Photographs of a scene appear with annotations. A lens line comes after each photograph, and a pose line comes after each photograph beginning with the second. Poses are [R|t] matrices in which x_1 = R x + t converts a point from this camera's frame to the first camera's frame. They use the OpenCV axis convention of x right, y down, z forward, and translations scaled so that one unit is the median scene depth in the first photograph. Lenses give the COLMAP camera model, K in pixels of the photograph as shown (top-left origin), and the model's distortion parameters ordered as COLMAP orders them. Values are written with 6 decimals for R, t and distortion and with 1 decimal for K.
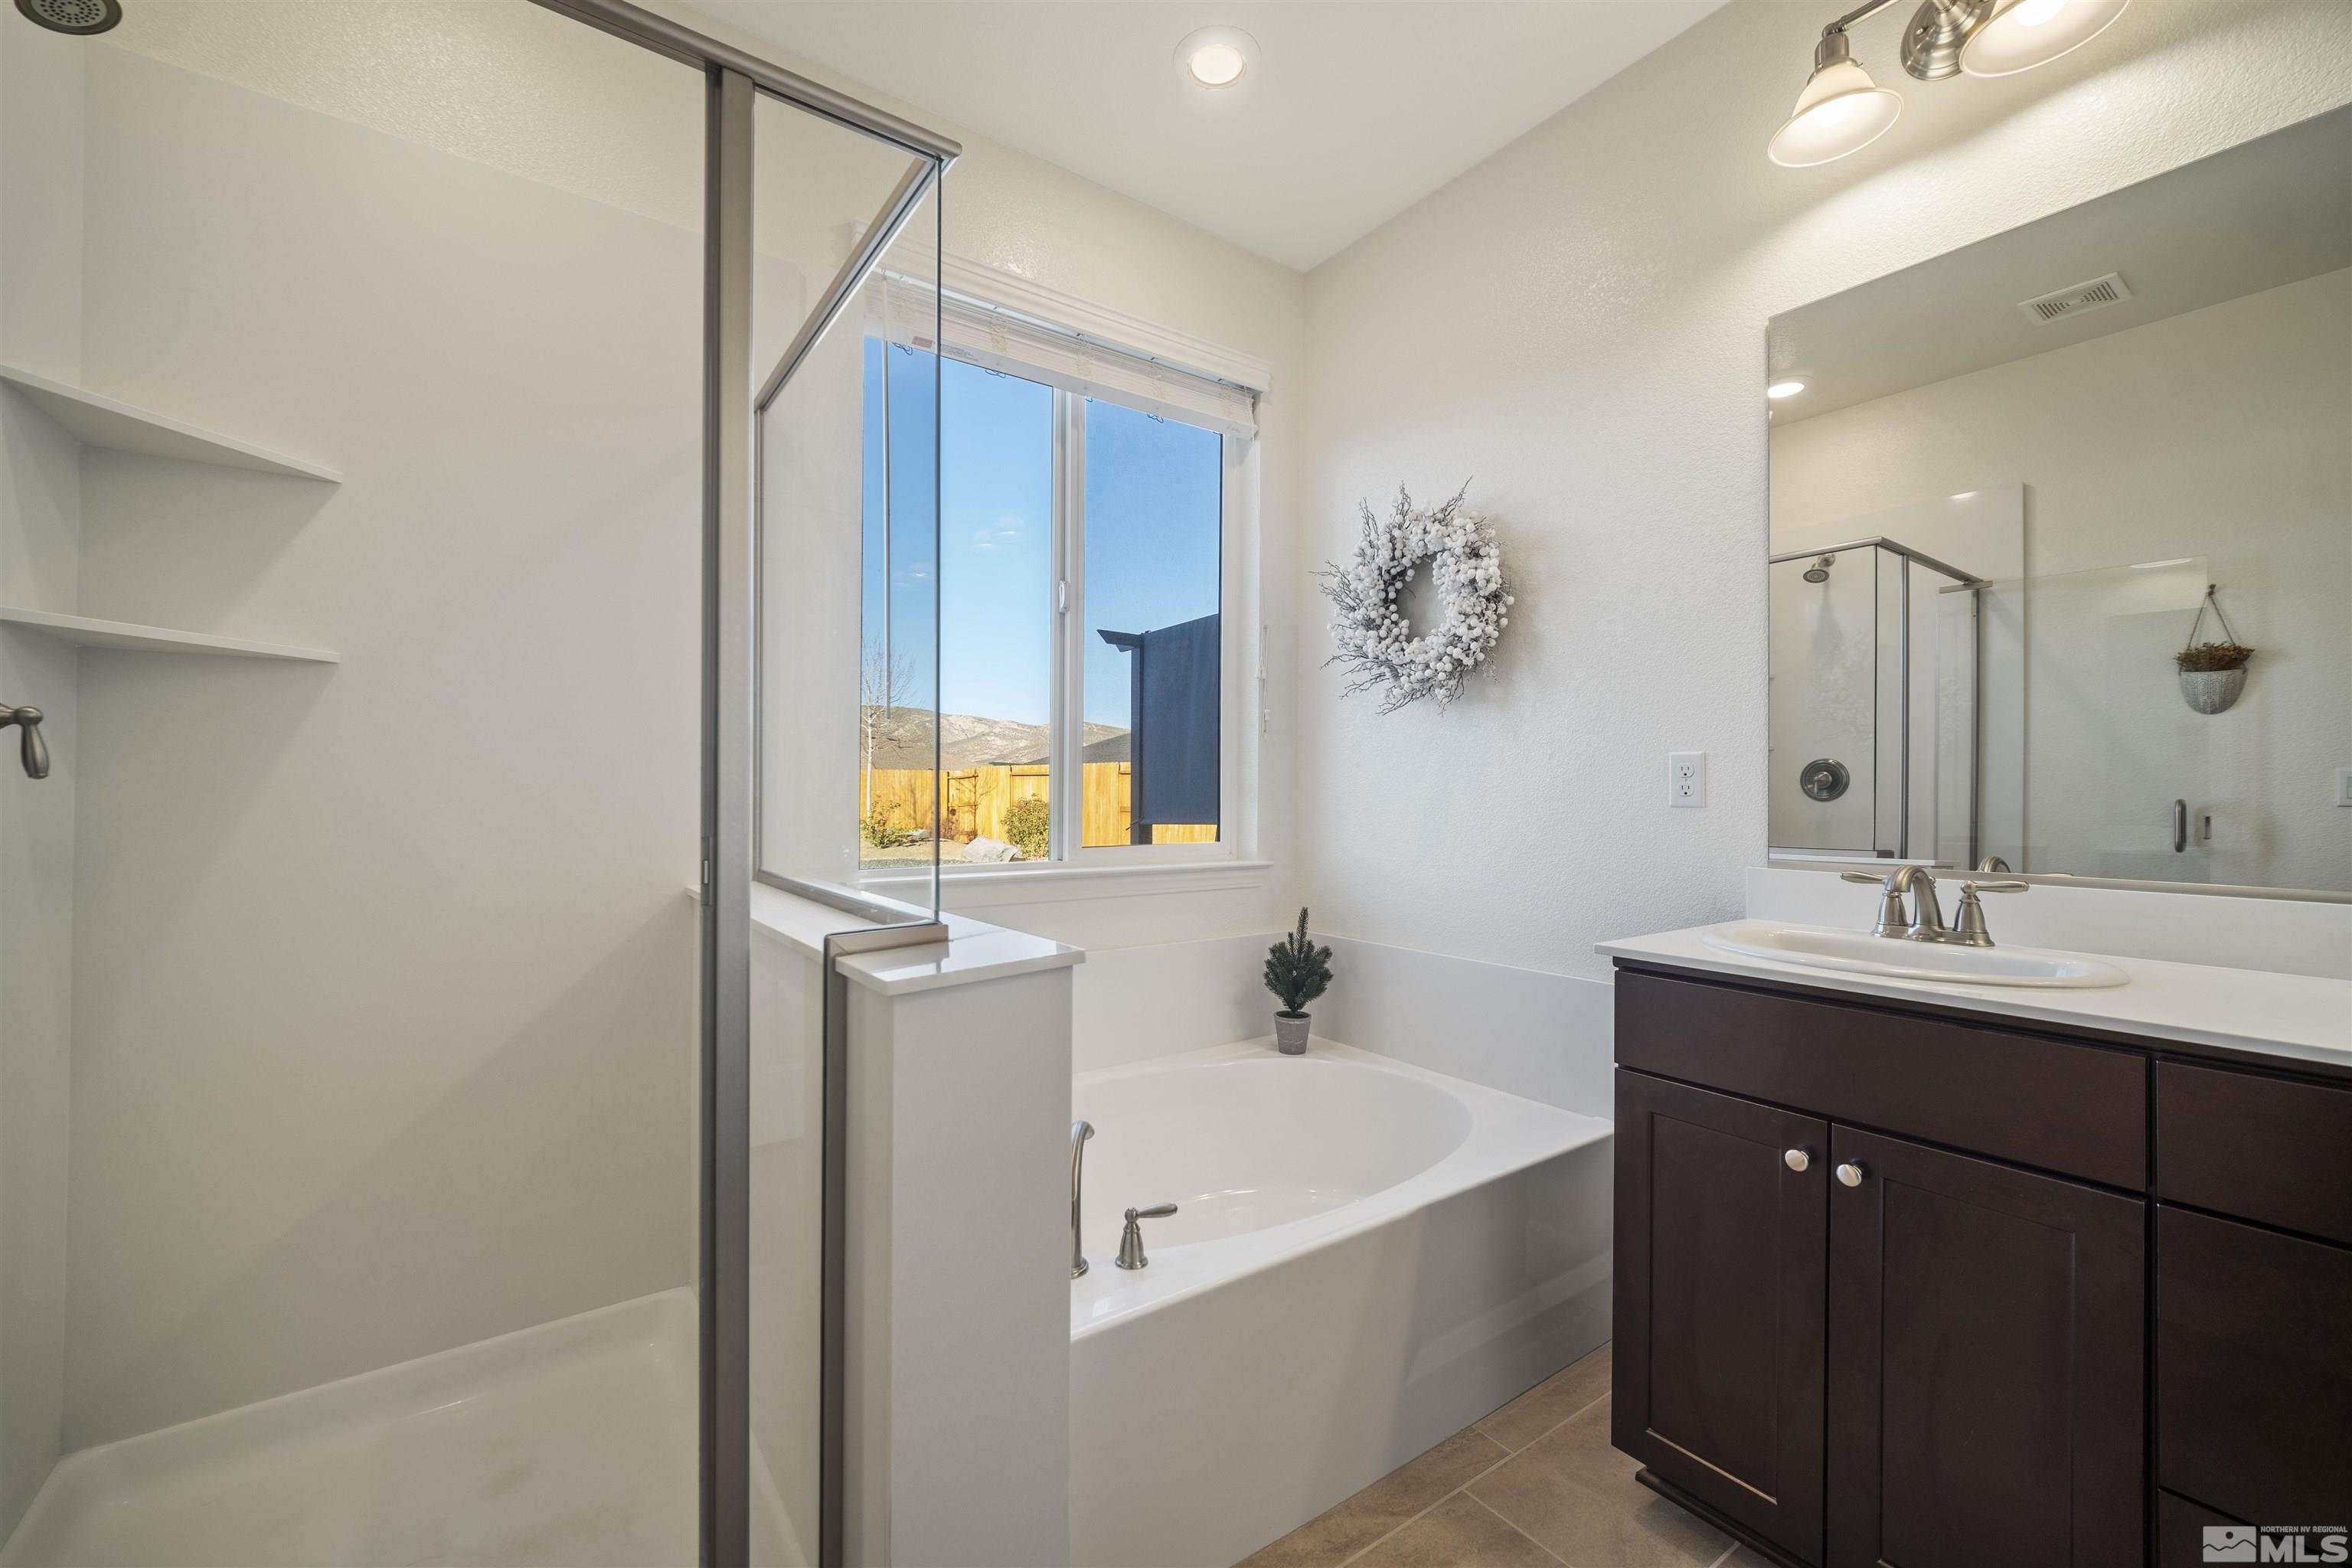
lens RADIAL K [[956.5, 0, 1158.7], [0, 956.5, 785.3], [0, 0, 1]] dist [-0.001250, -0.000268]
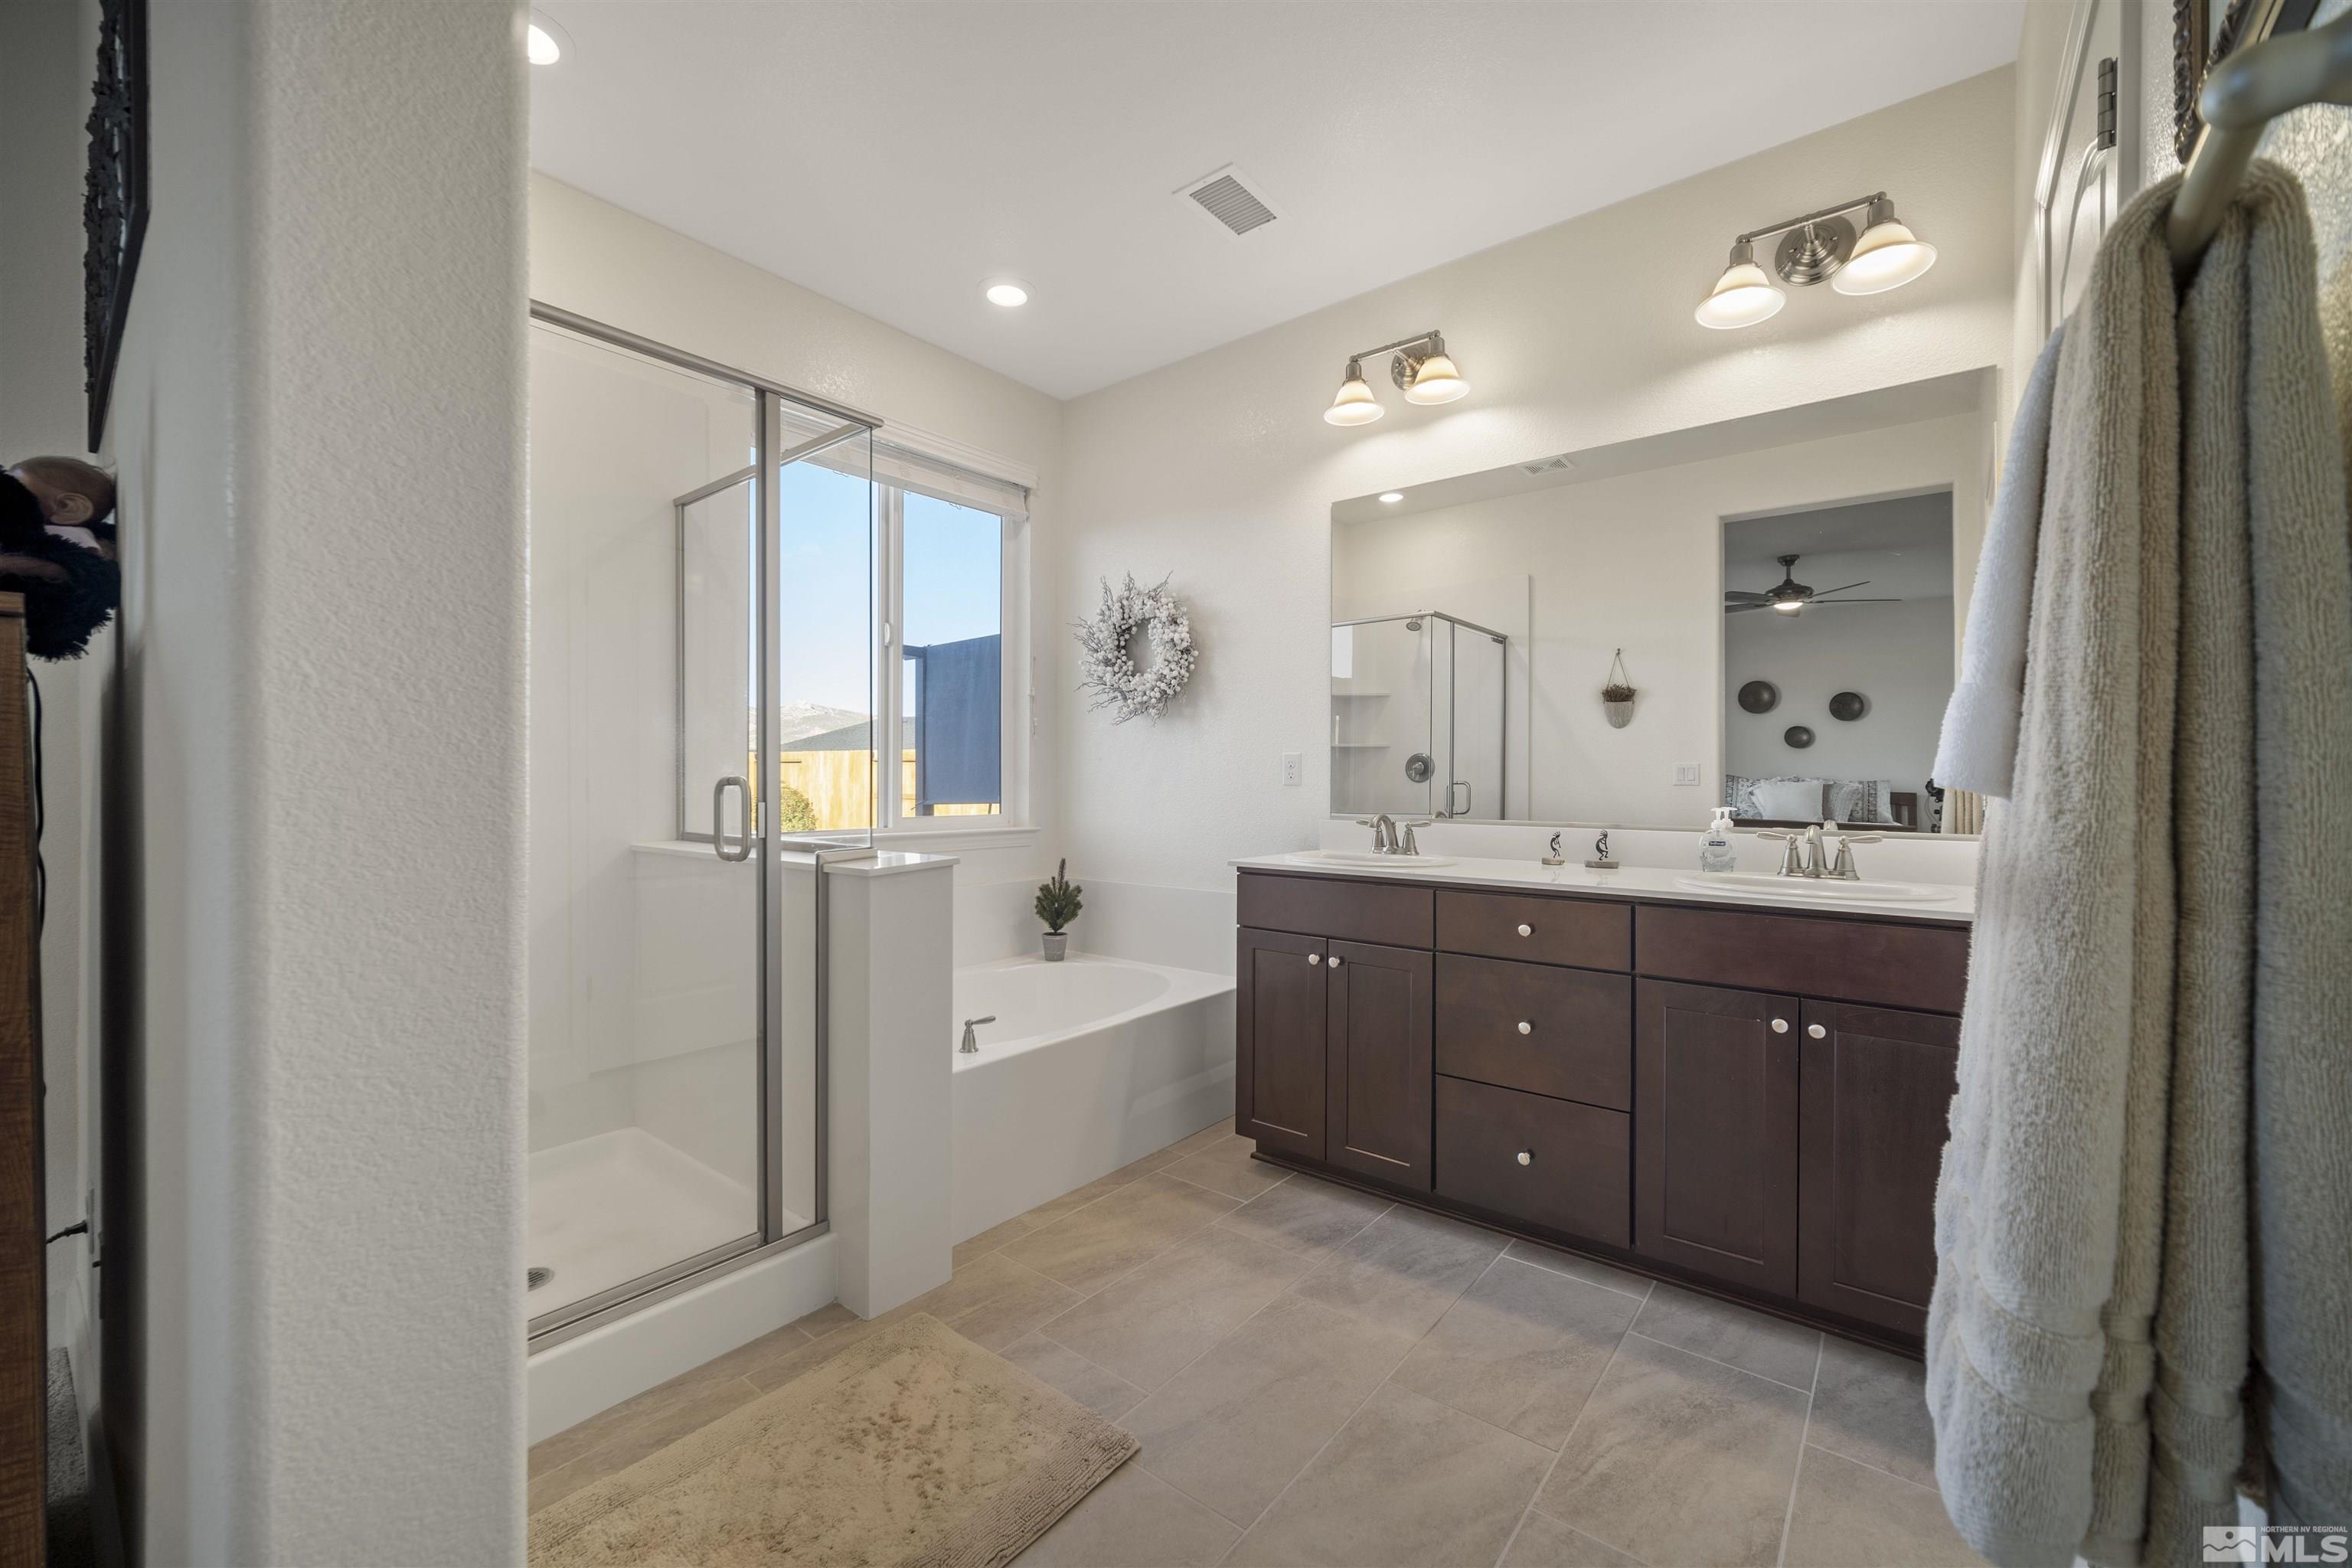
lens RADIAL K [[956.5, 0, 1183.8], [0, 956.5, 783.5], [0, 0, 1]] dist [-0.001250, -0.000268]
pose [[0.958301, -0.003001, 0.285744, -0.093802], [-0.000269, 0.999935, 0.011405, 0.000566], [-0.285760, -0.011007, 0.958238, -0.474910]]
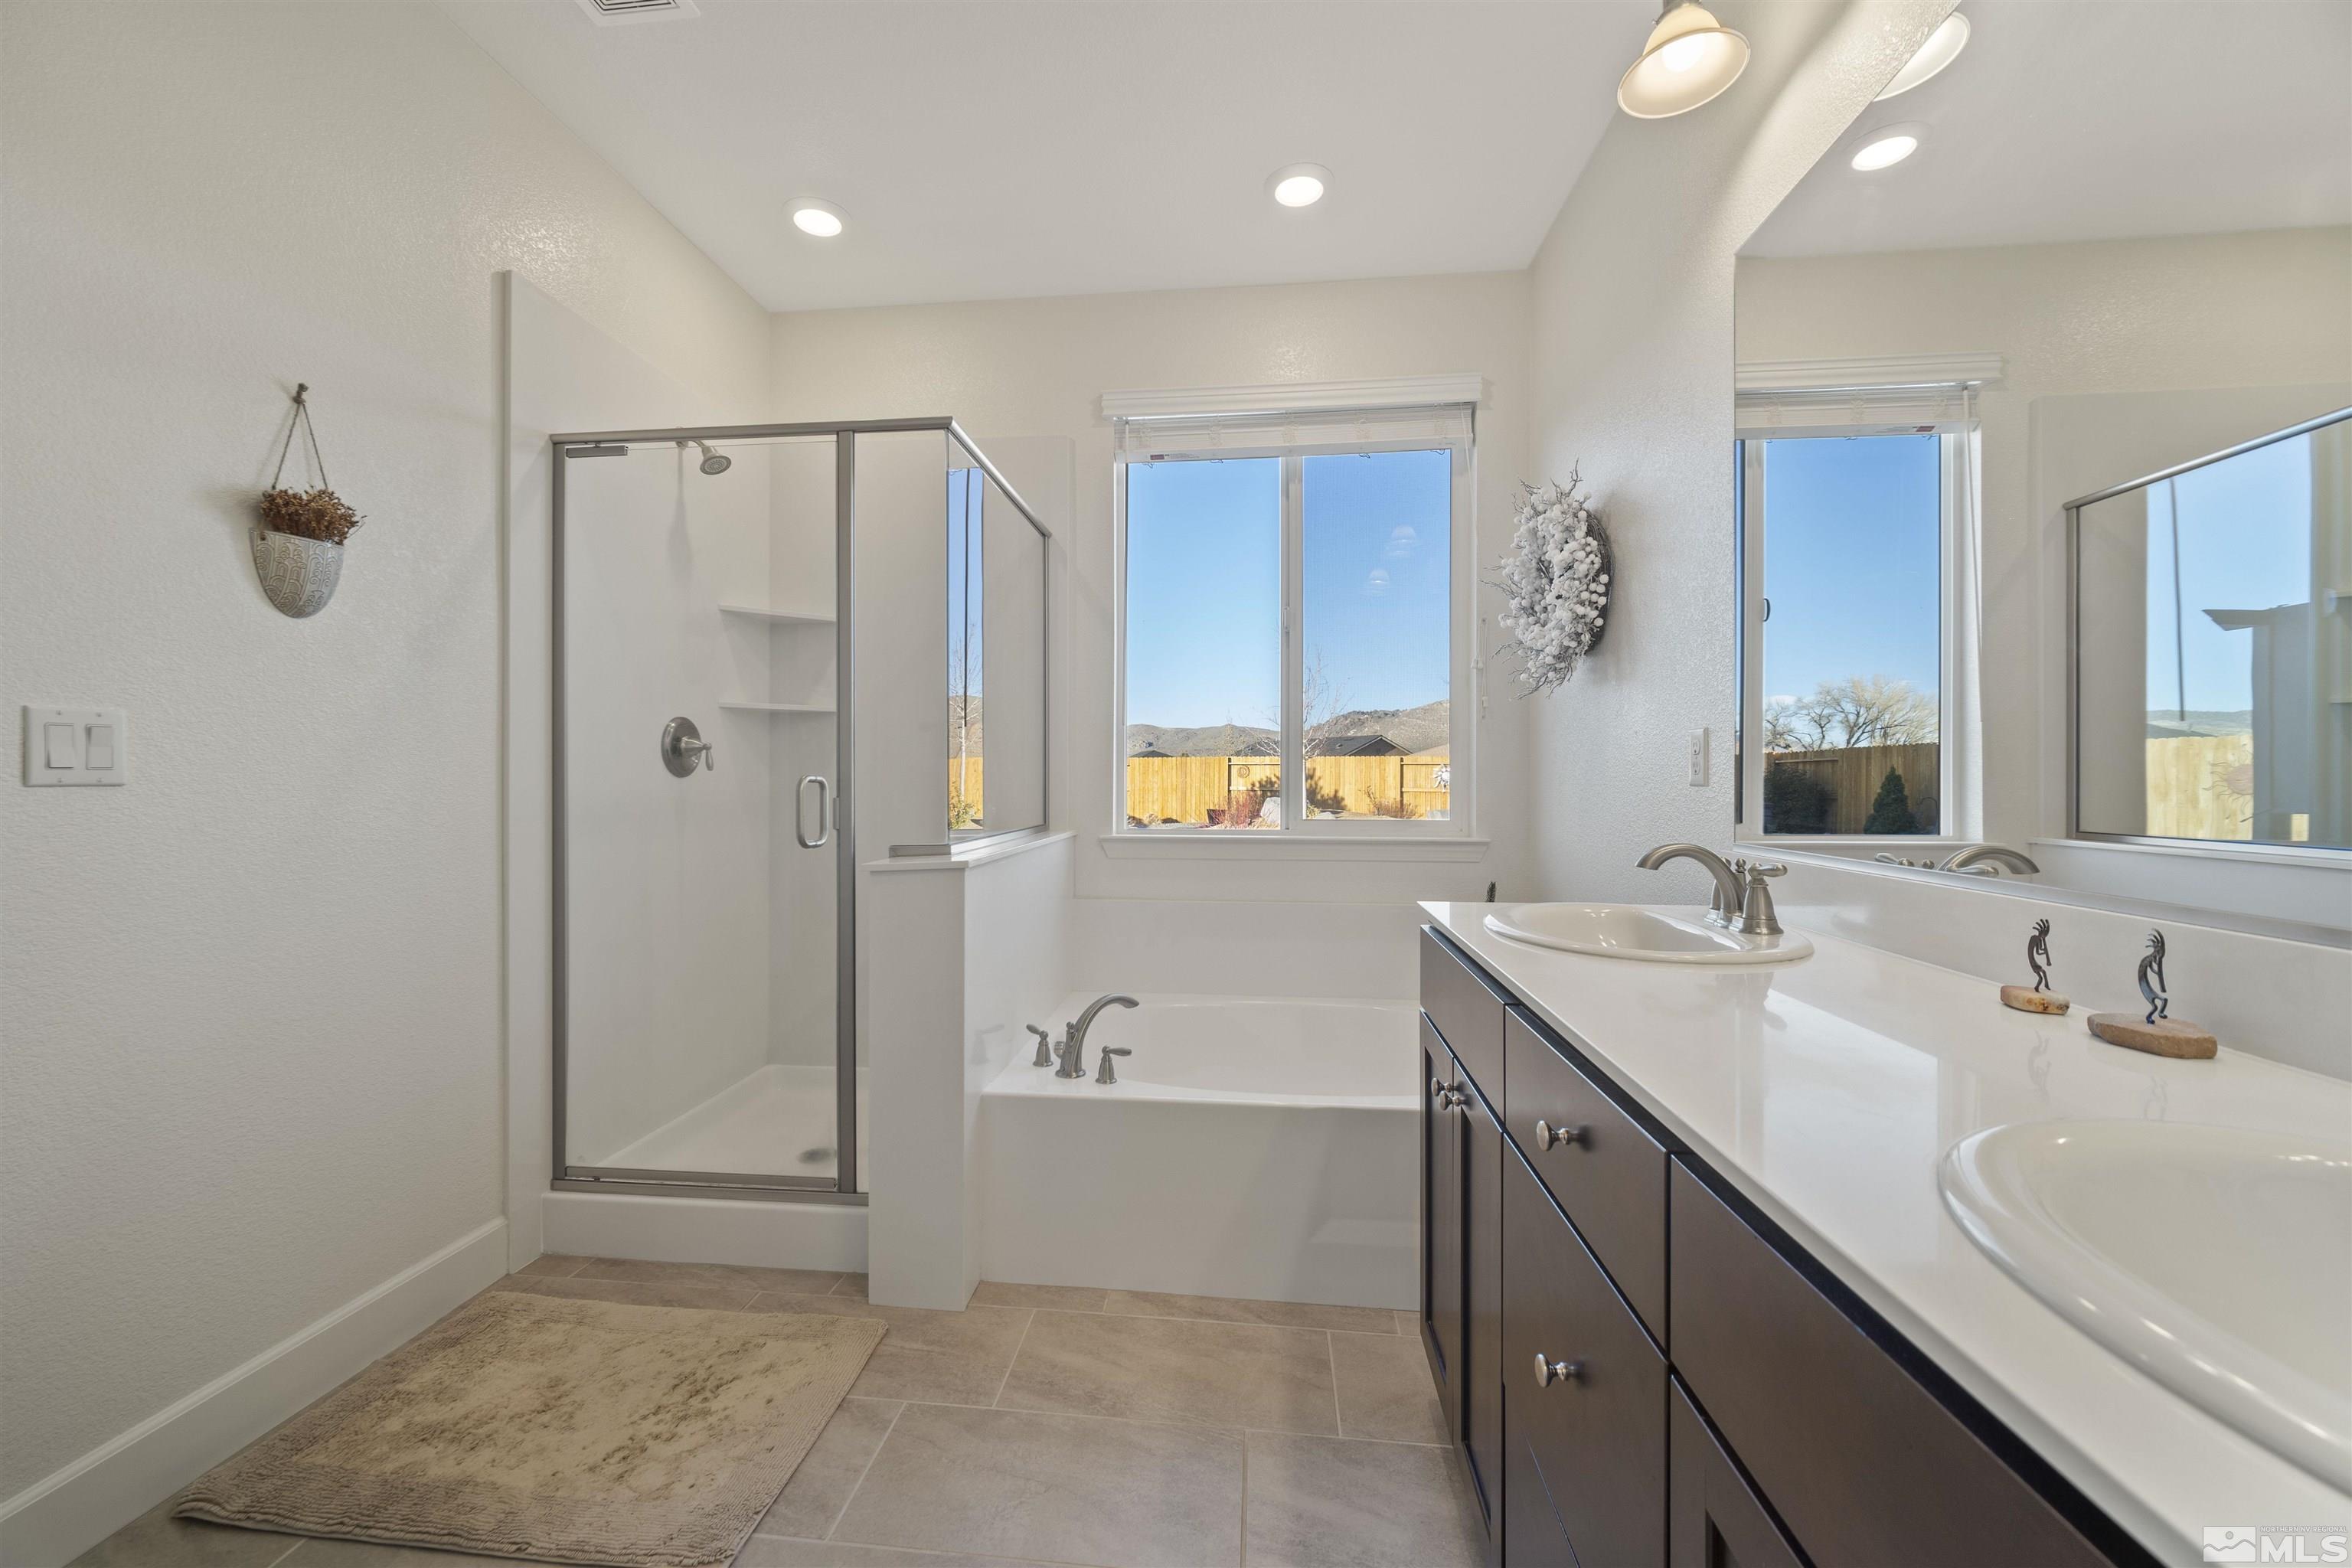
lens RADIAL K [[956.5, 0, 1182.5], [0, 956.5, 787.2], [0, 0, 1]] dist [-0.001250, -0.000268]
pose [[0.743865, 0.000036, -0.668330, 0.688345], [0.007770, 0.999932, 0.008701, 0.011105], [0.668285, -0.011665, 0.743814, -0.030144]]
